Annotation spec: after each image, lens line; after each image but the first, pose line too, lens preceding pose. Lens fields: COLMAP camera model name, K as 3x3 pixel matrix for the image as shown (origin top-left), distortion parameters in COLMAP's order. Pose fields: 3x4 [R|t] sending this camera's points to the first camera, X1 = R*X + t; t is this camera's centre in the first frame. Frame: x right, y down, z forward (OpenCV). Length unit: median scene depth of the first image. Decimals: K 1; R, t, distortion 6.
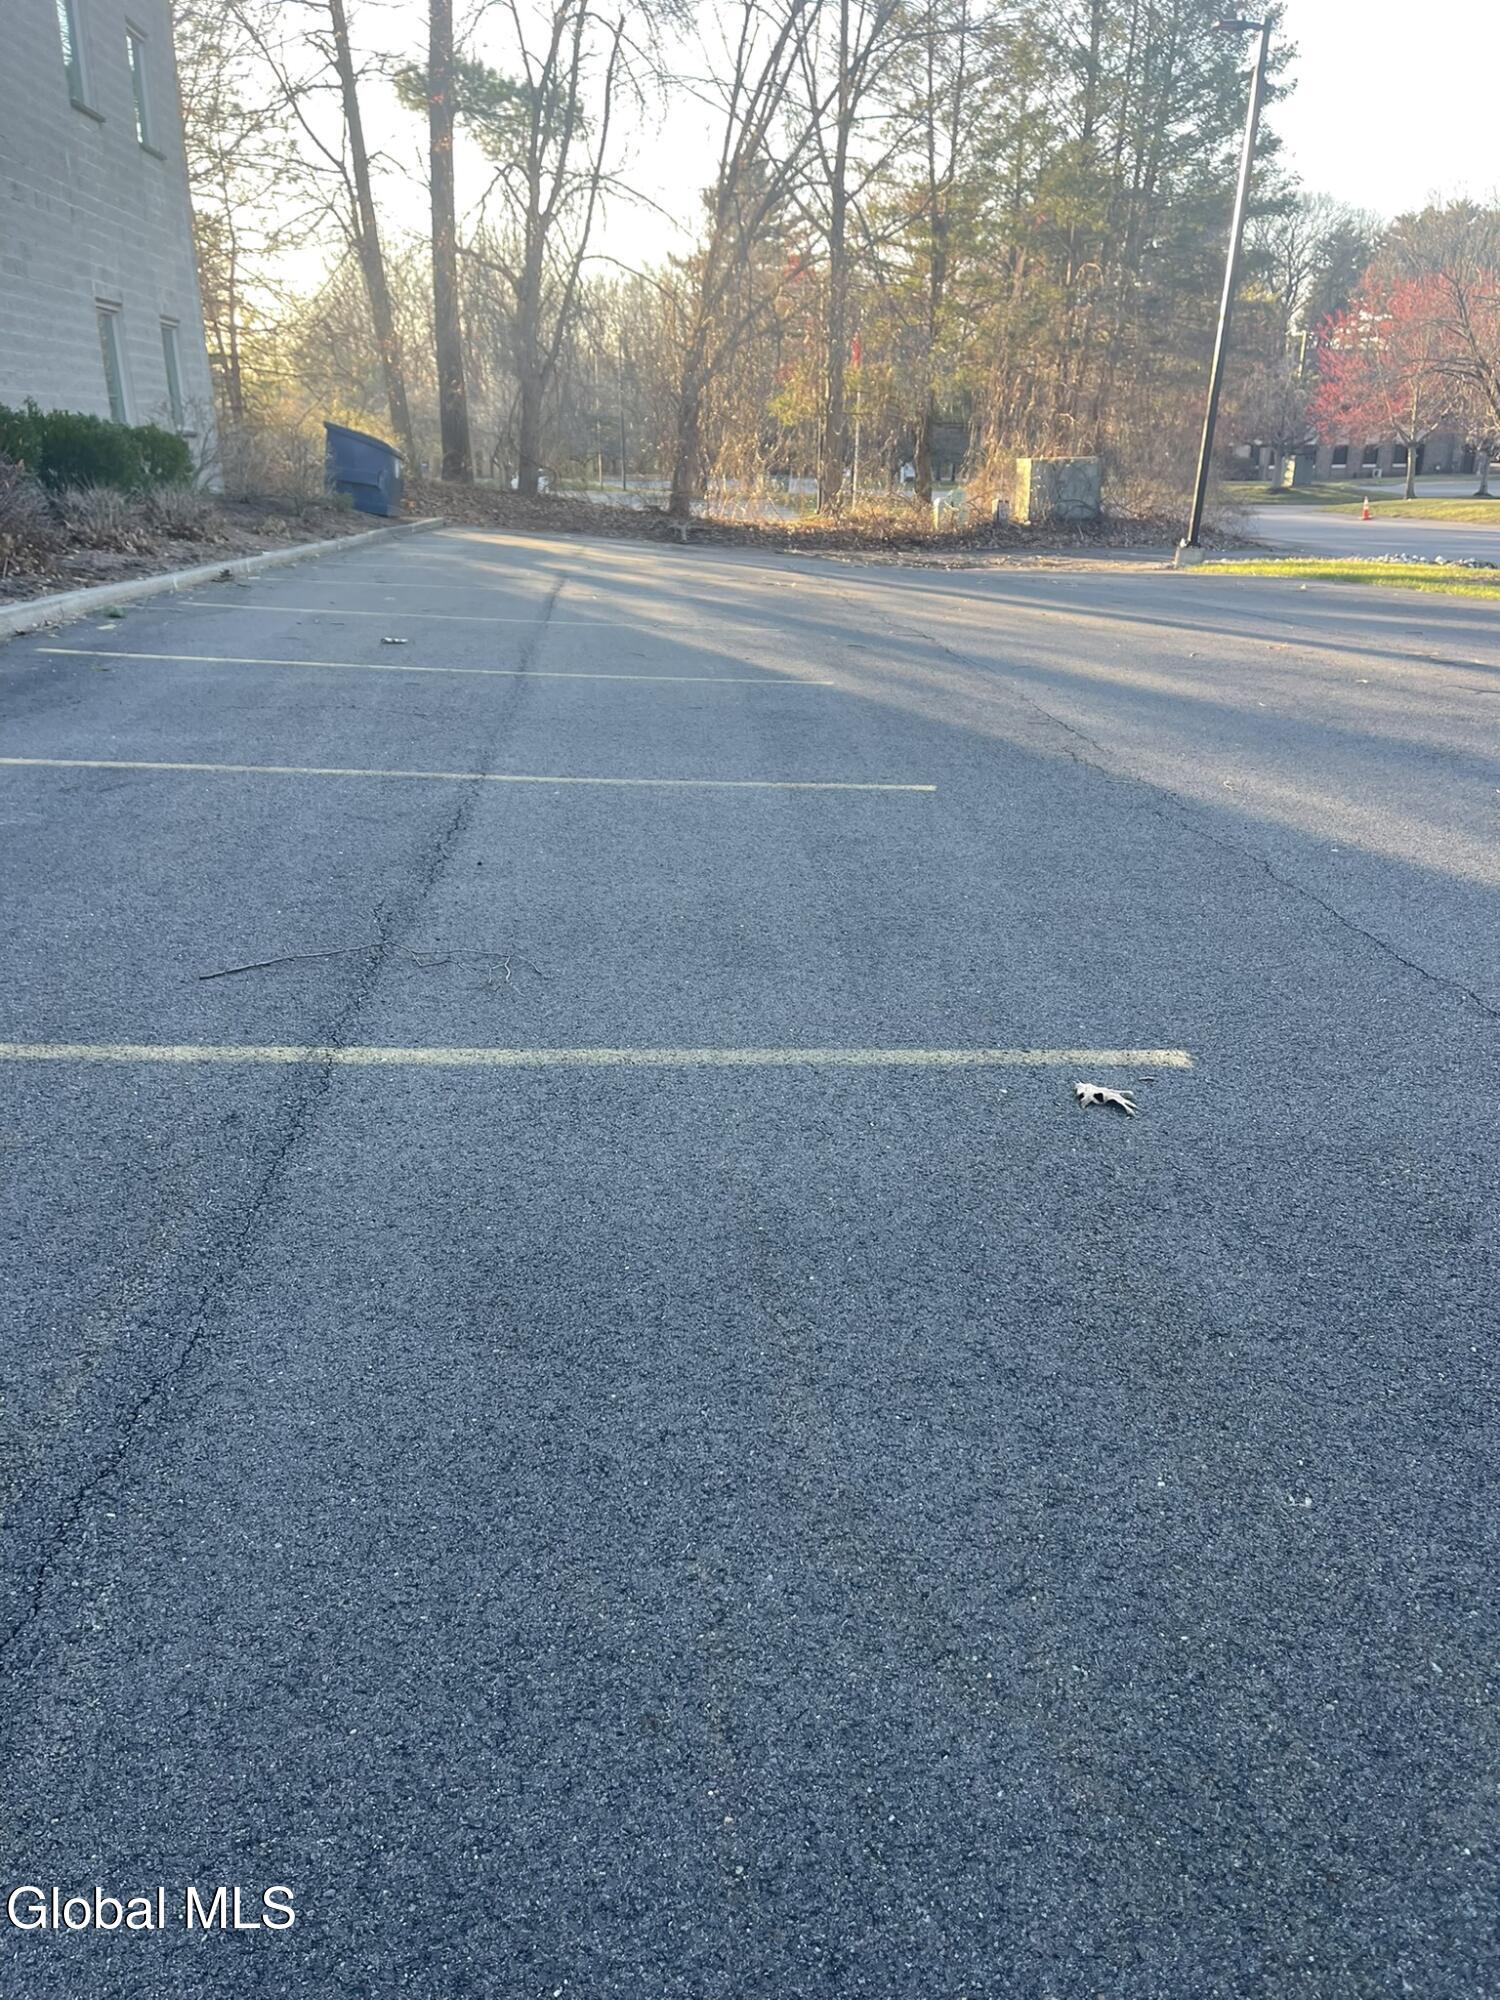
lens RADIAL K [[1470.7, 0, 744.9], [0, 1470.7, 1009.5], [0, 0, 1]] dist [-0.002392, -0.003183]
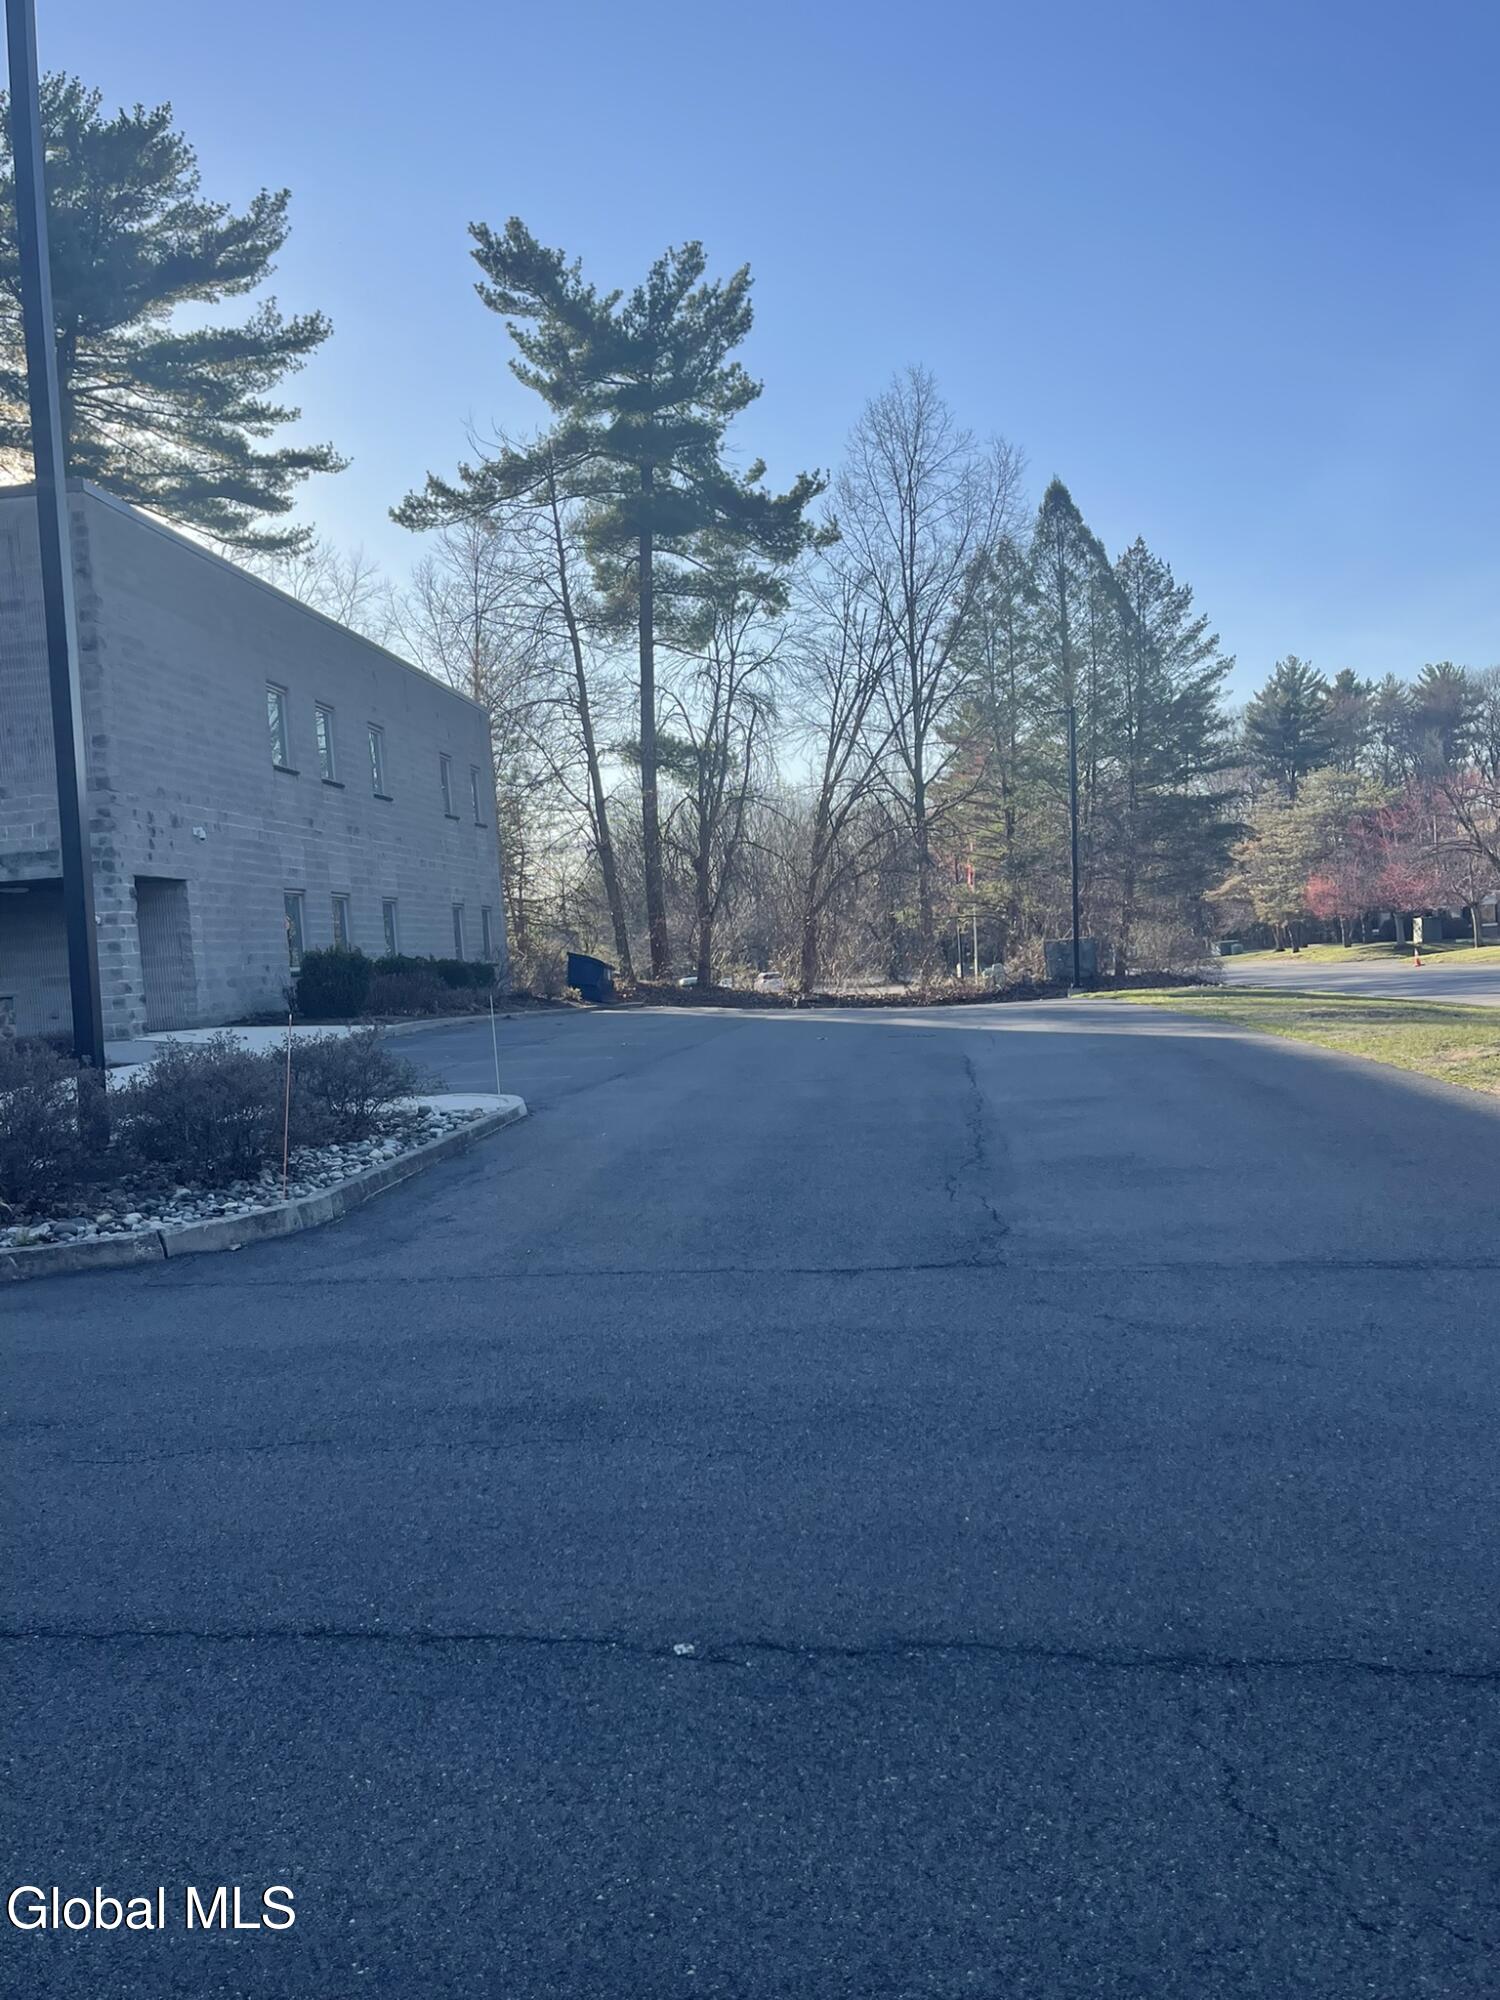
lens RADIAL K [[1681.9, 0, 711.1], [0, 1681.9, 1022.9], [0, 0, 1]] dist [0.062831, -0.075361]
pose [[0.976724, -0.065805, -0.204157, 0.221202], [-0.002577, 0.948111, -0.317929, 0.244982], [0.214485, 0.311055, 0.925873, -0.614737]]
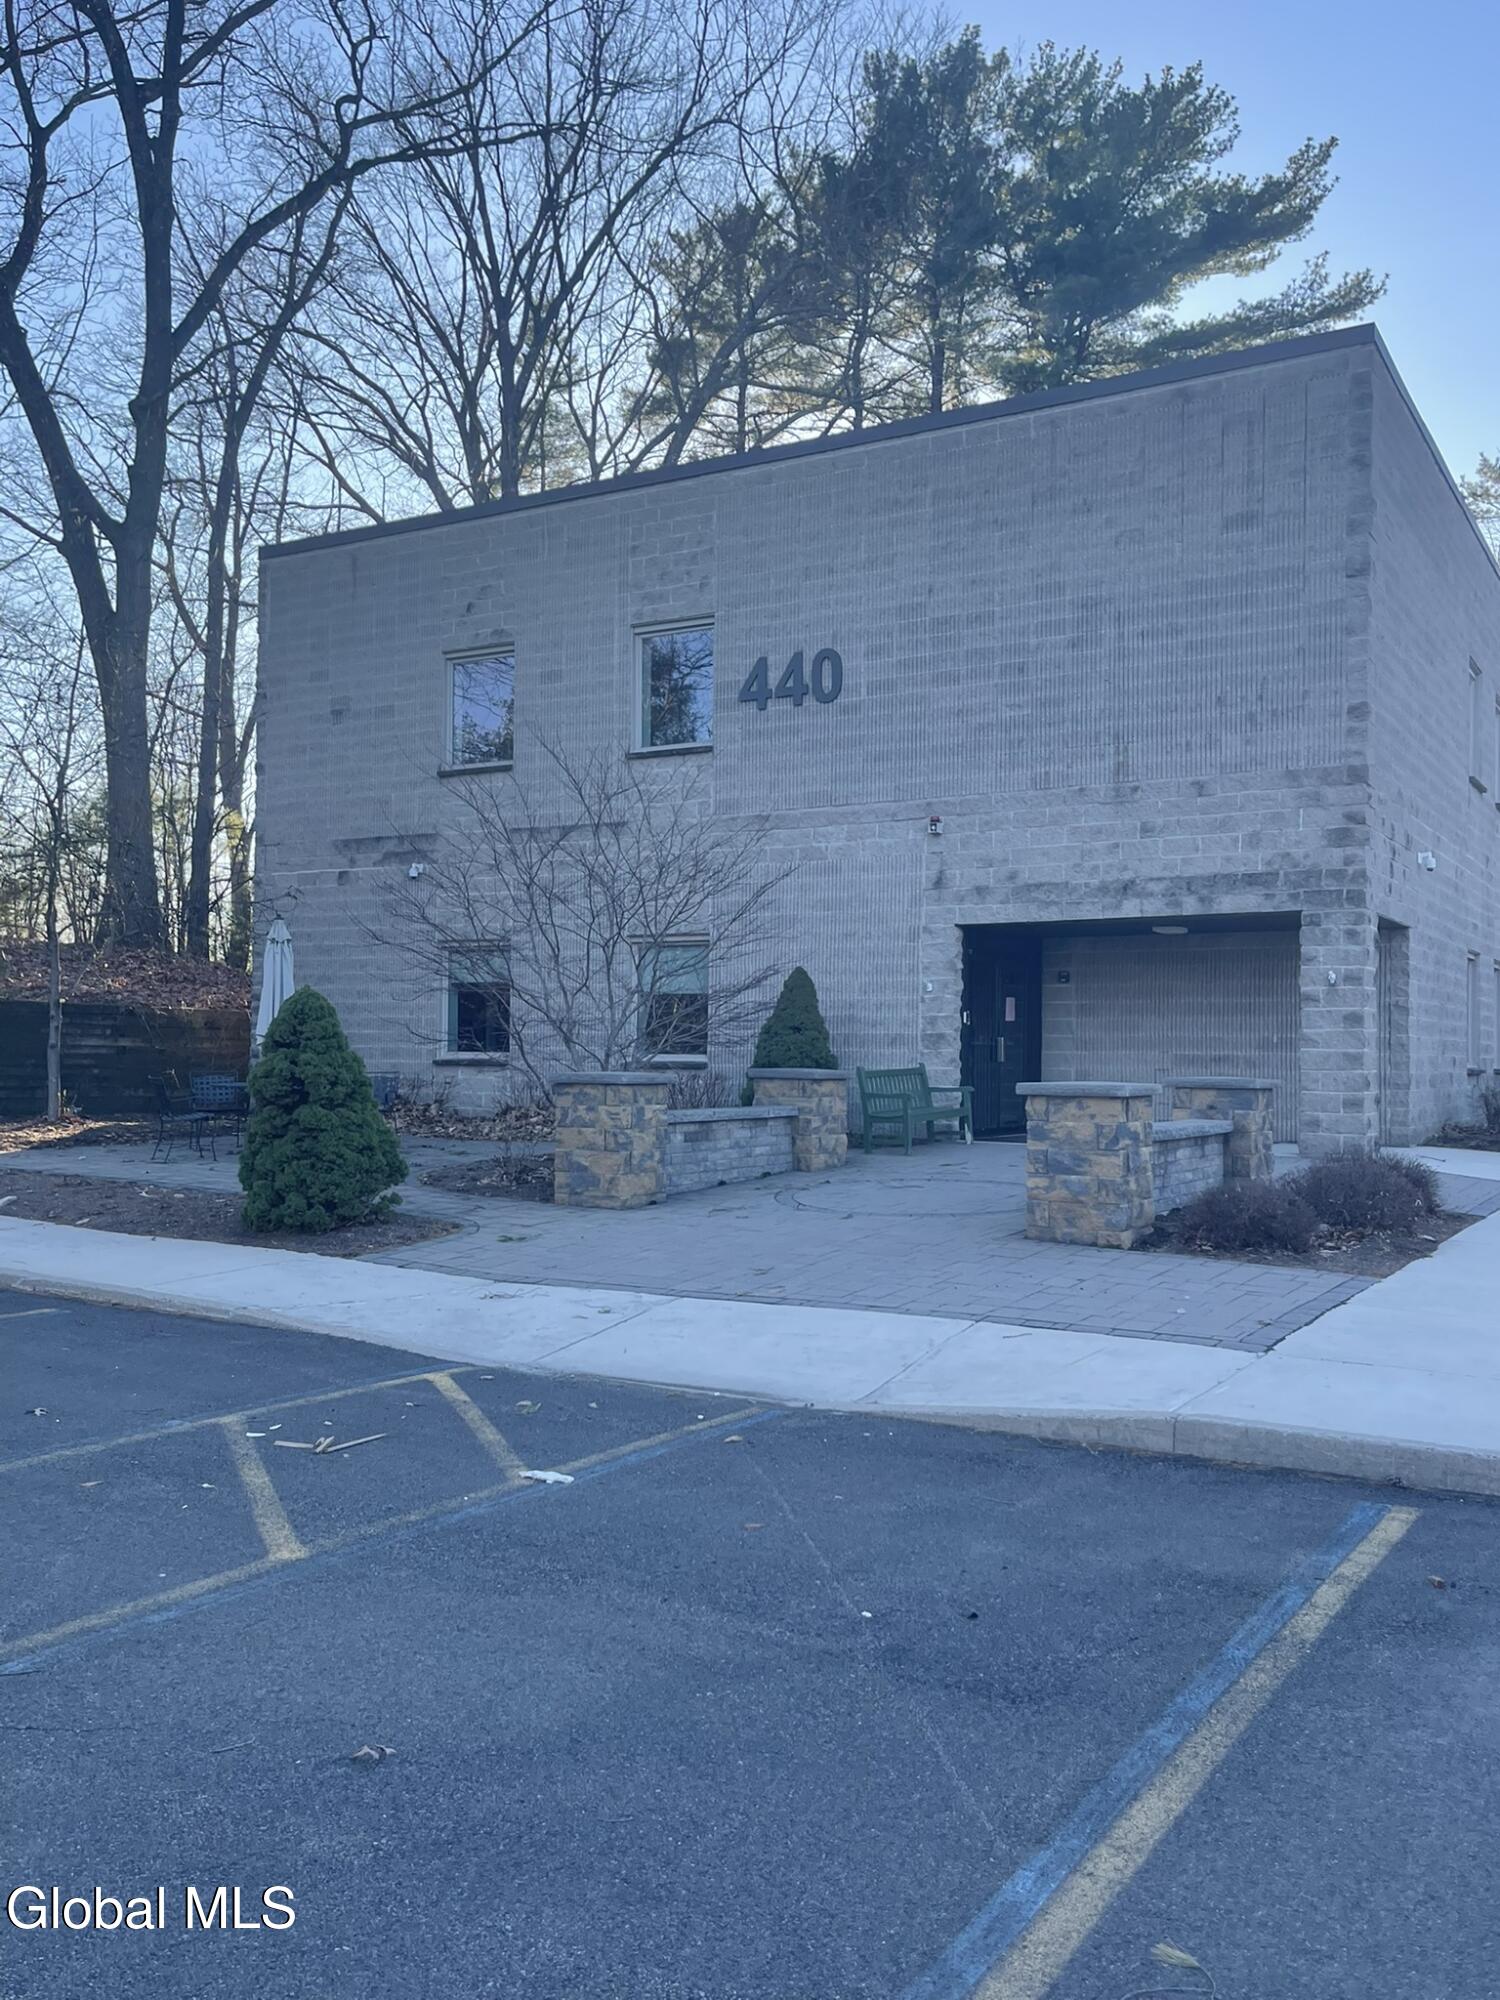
lens RADIAL K [[1681.9, 0, 742.8], [0, 1681.9, 1047.0], [0, 0, 1]] dist [0.062831, -0.075361]
pose [[0.806843, -0.001431, -0.590764, -0.138559], [-0.218598, 0.928296, -0.300802, 0.144574], [0.548834, 0.371840, 0.748677, -0.396172]]
